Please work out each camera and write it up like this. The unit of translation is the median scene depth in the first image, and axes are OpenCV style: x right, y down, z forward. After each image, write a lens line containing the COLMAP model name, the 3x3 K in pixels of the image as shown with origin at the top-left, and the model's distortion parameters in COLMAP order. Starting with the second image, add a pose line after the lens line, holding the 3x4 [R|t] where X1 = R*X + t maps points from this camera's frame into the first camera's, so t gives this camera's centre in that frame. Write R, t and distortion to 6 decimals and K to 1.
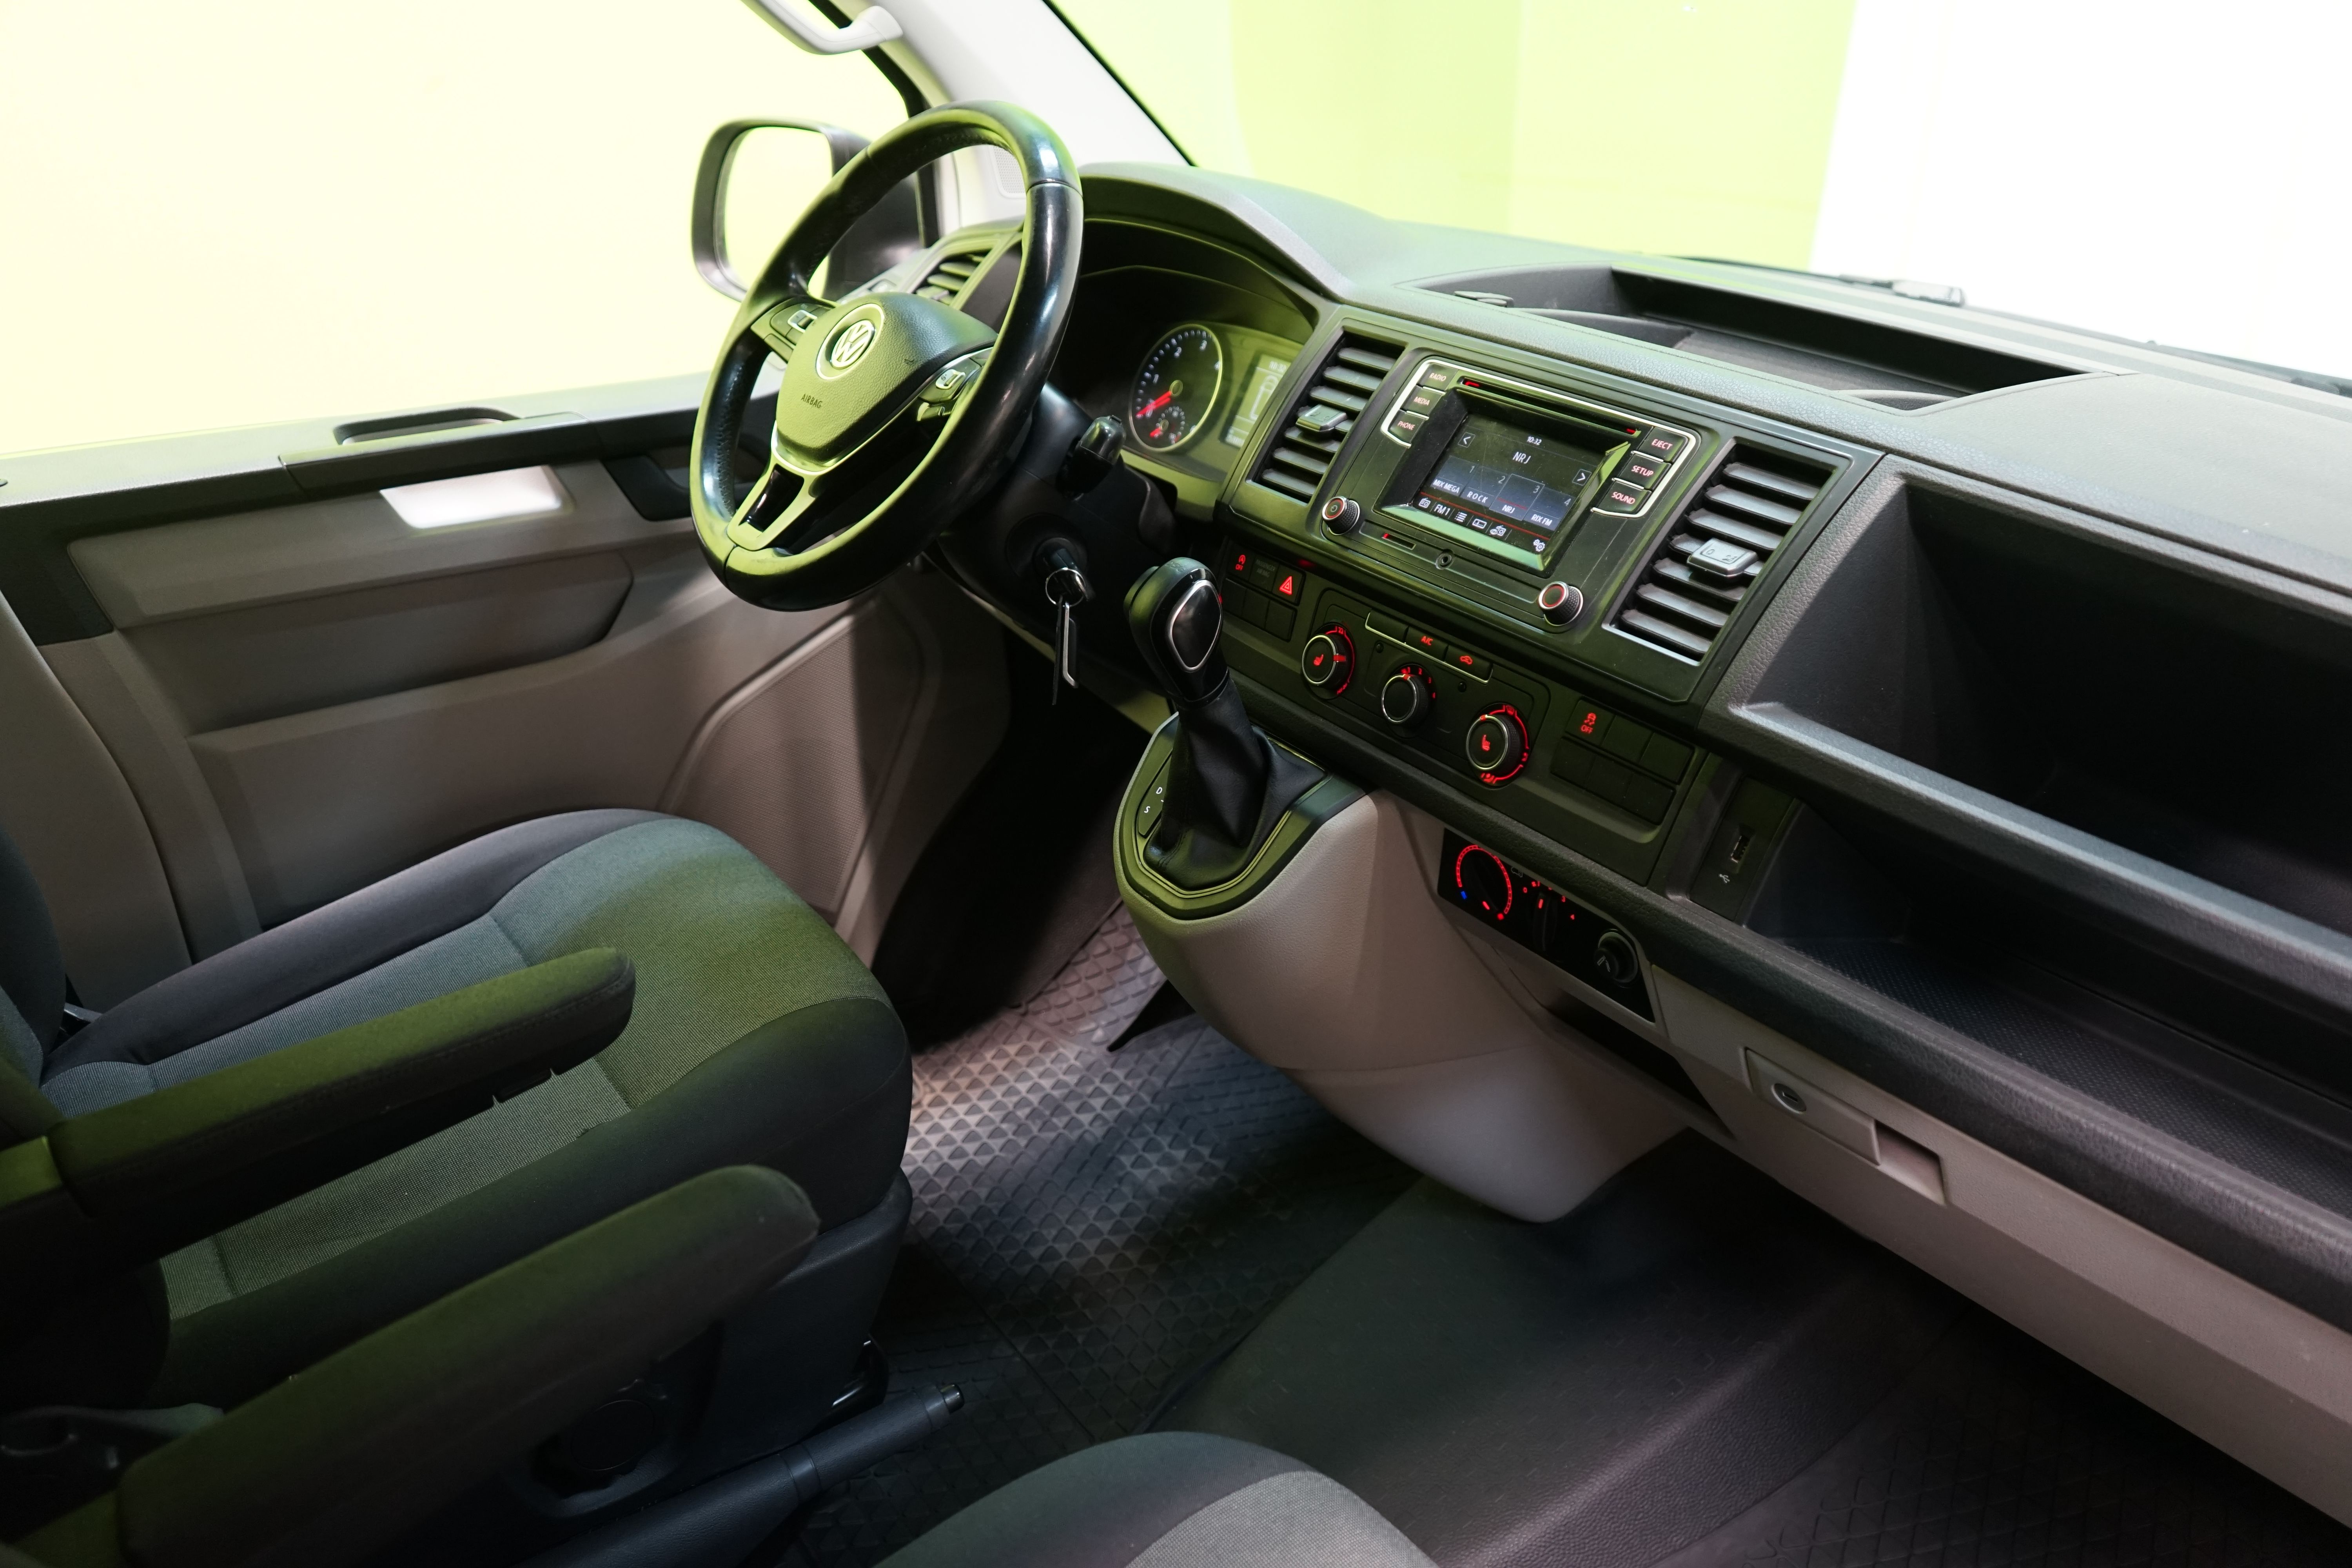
lens RADIAL K [[1867.1, 0, 1171.1], [0, 1867.1, 782.4], [0, 0, 1]] dist [-0.035602, 0.001969]
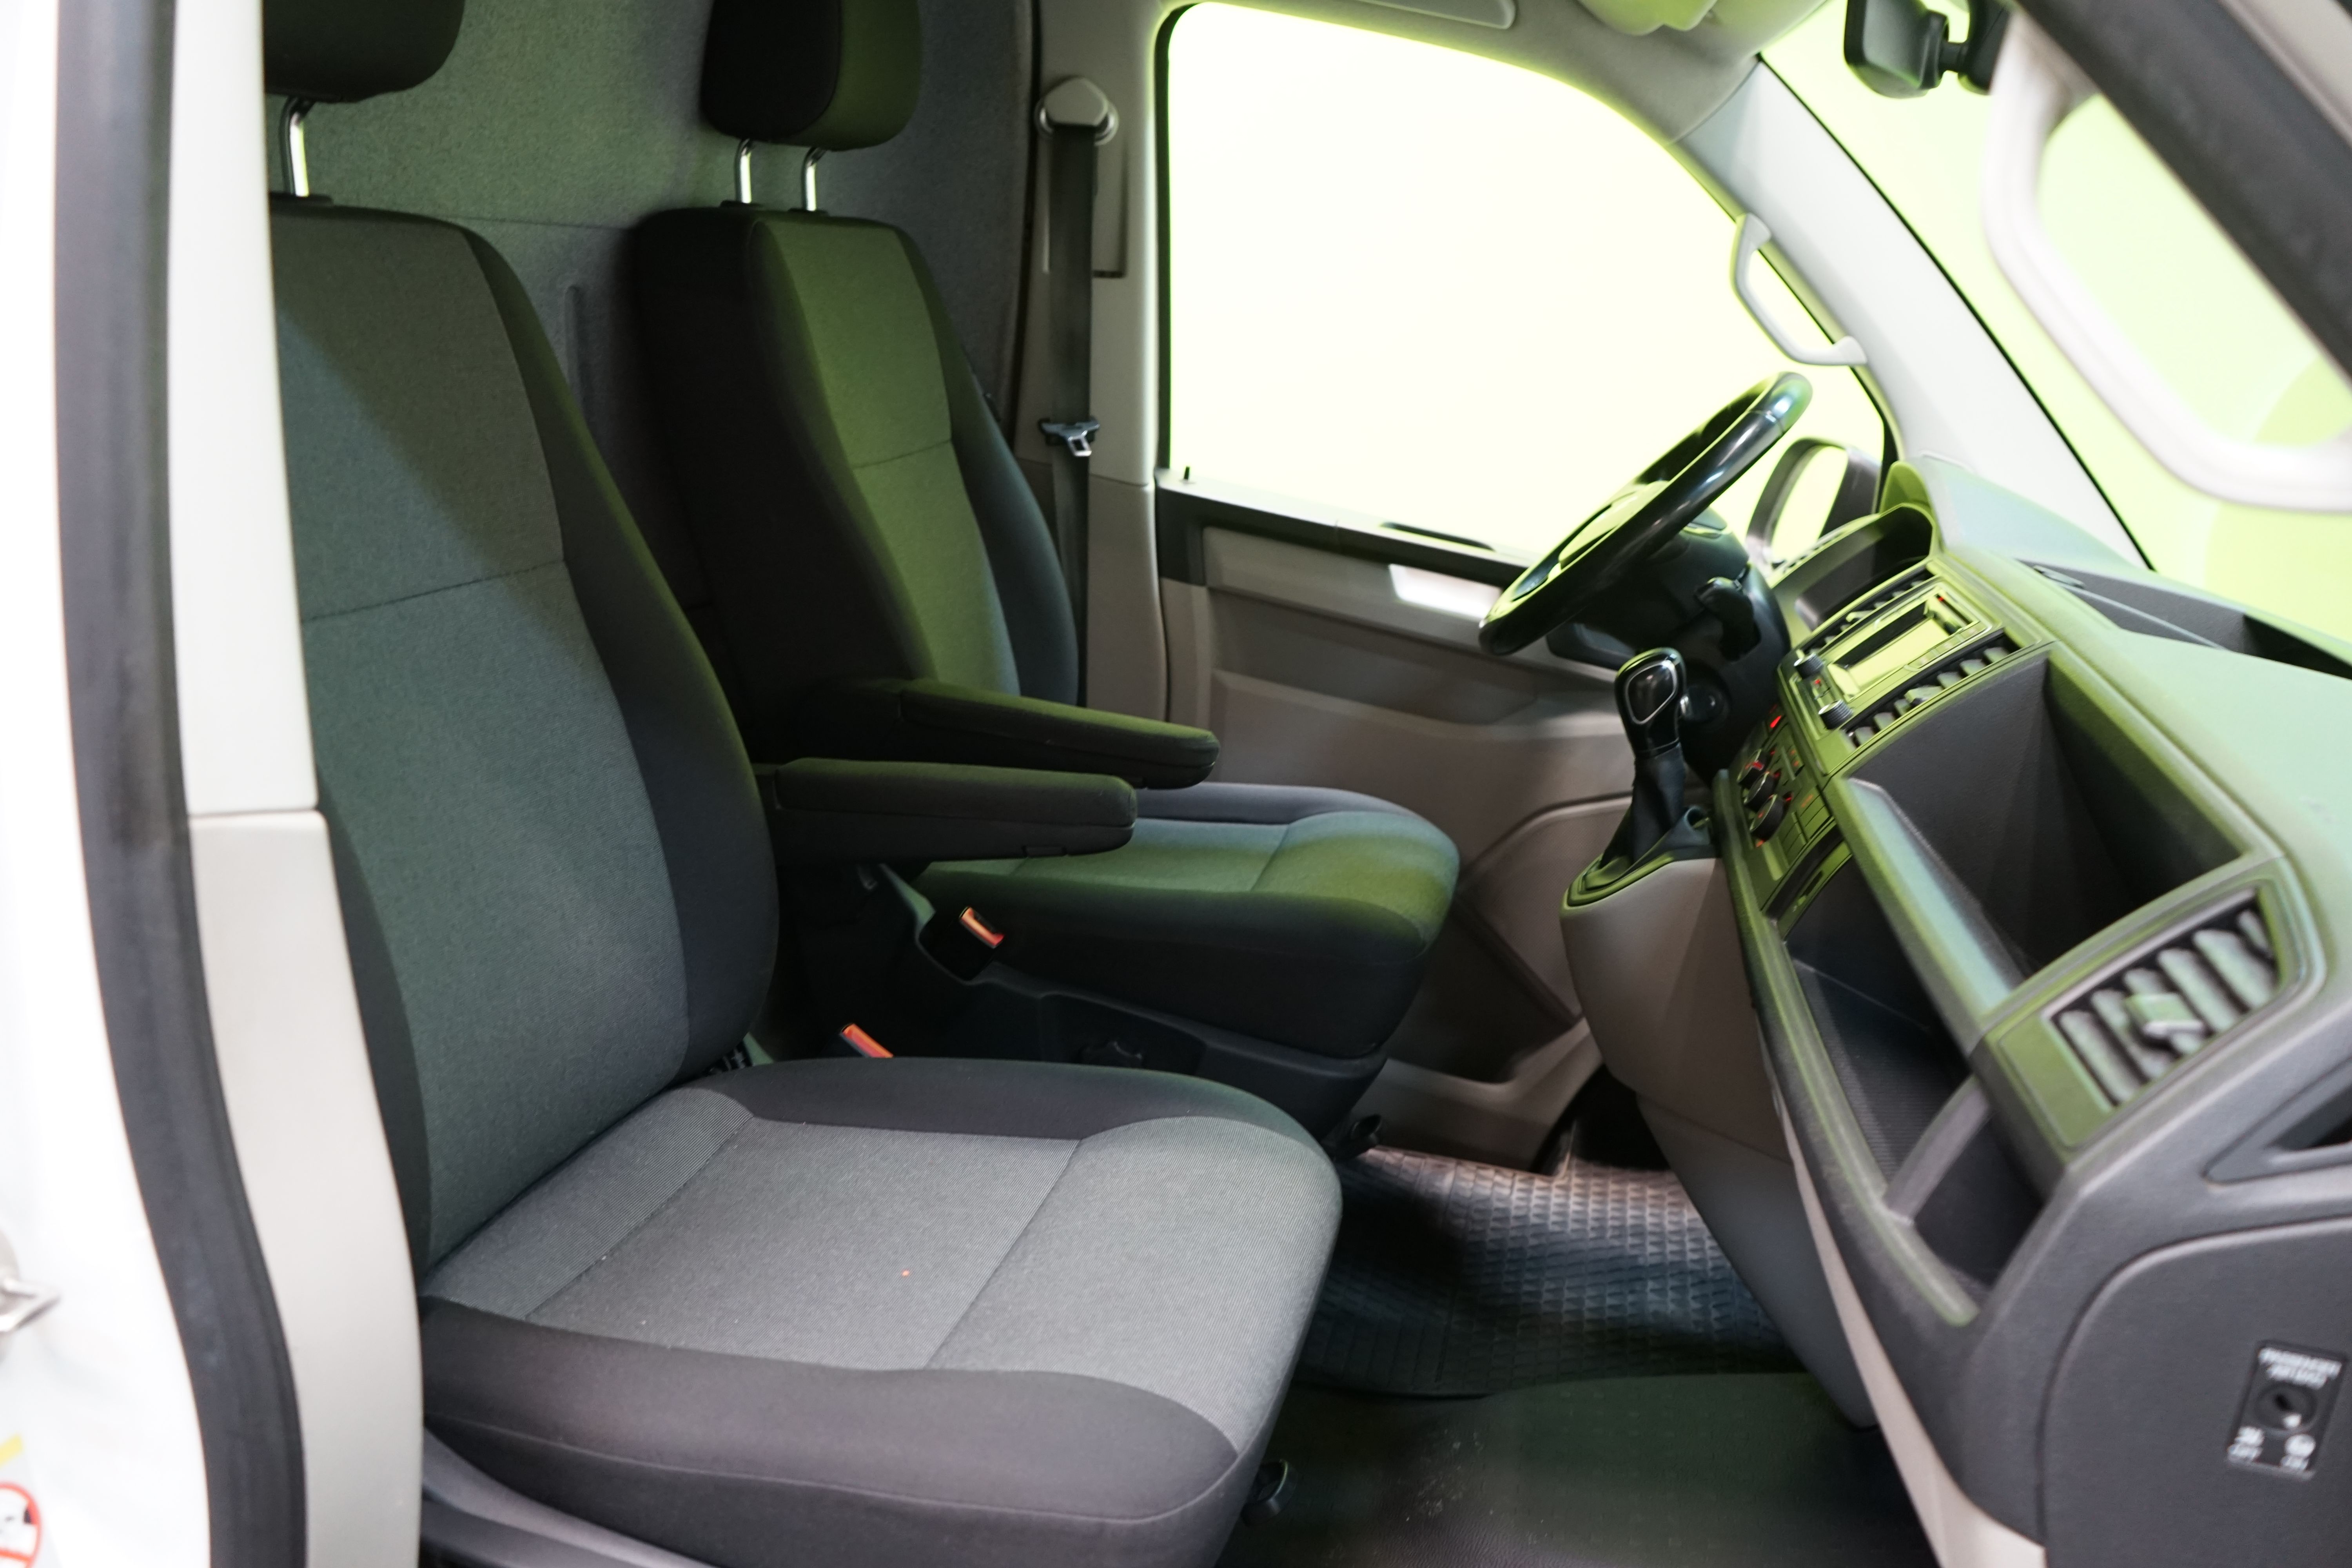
lens RADIAL K [[1867.1, 0, 1179.5], [0, 1867.1, 782.7], [0, 0, 1]] dist [-0.035602, 0.001969]
pose [[0.664904, 0.324031, -0.672983, 0.466185], [-0.476041, 0.878139, -0.047515, 0.130356], [0.575576, 0.351961, 0.738130, -0.110087]]
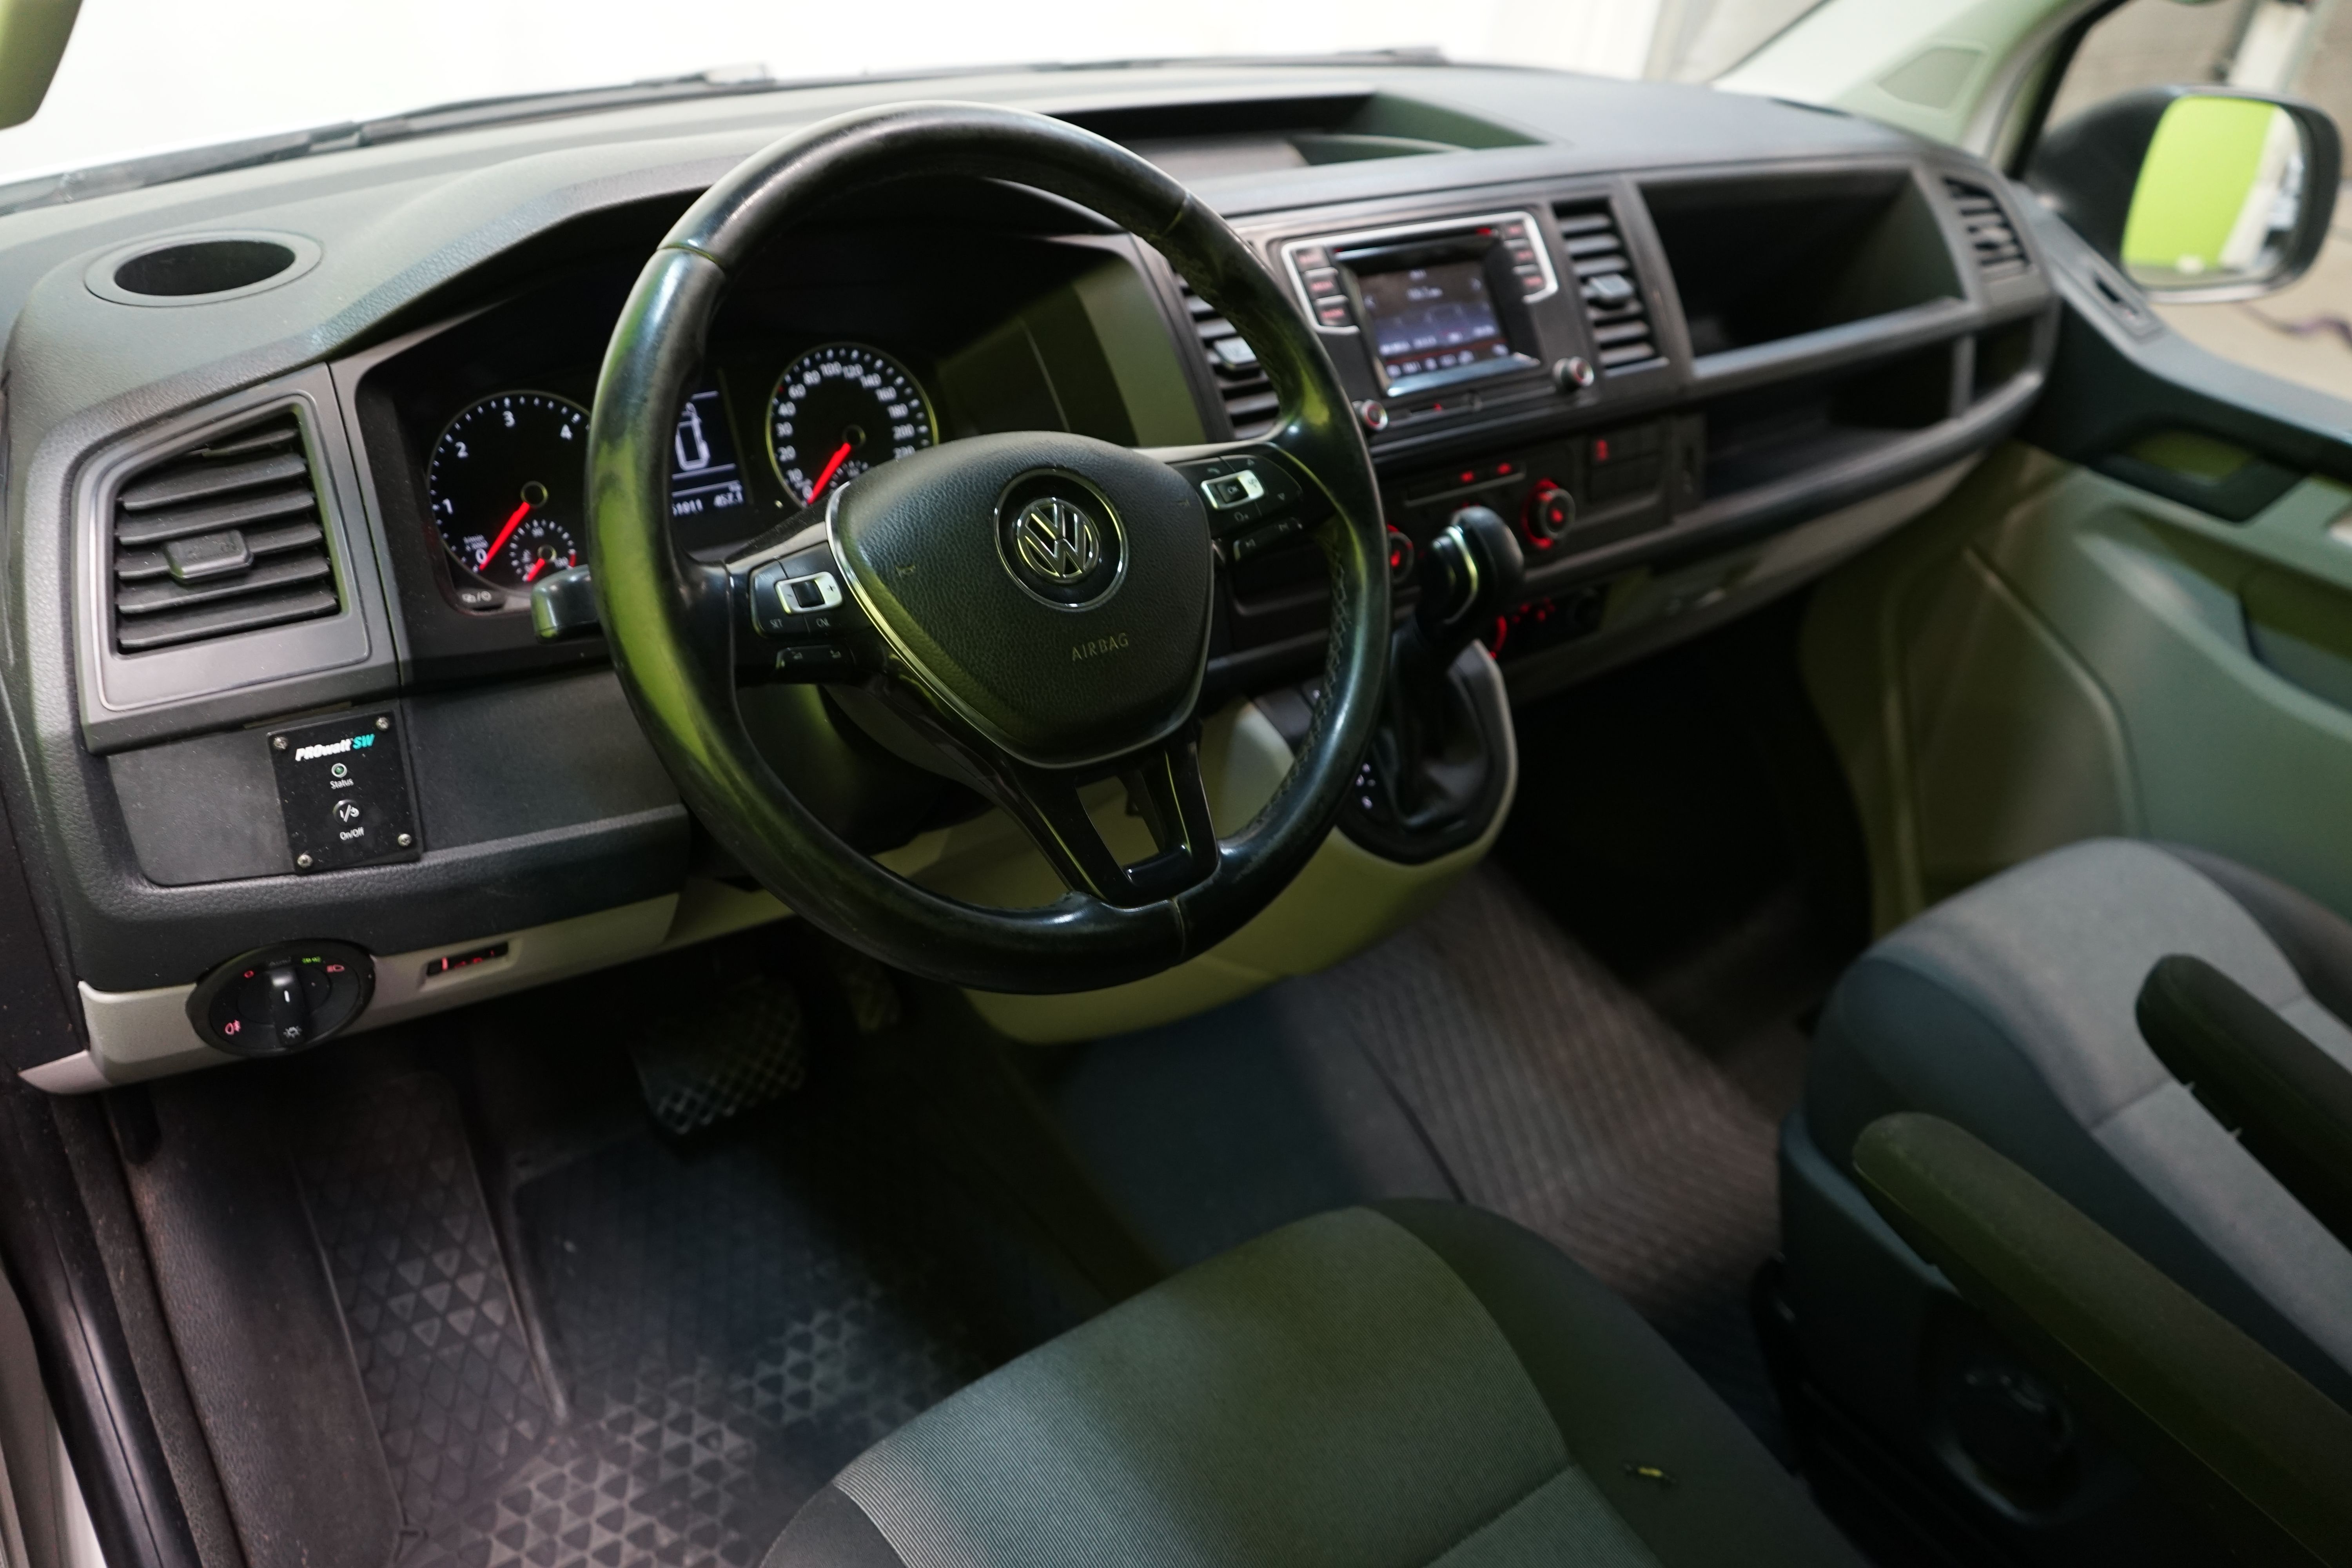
lens RADIAL K [[1867.1, 0, 1168.7], [0, 1867.1, 792.9], [0, 0, 1]] dist [-0.035602, 0.001969]
pose [[-0.058883, -0.548716, 0.833932, -0.560129], [0.341274, 0.773984, 0.533368, -0.372556], [-0.938118, 0.316005, 0.141688, 0.692811]]
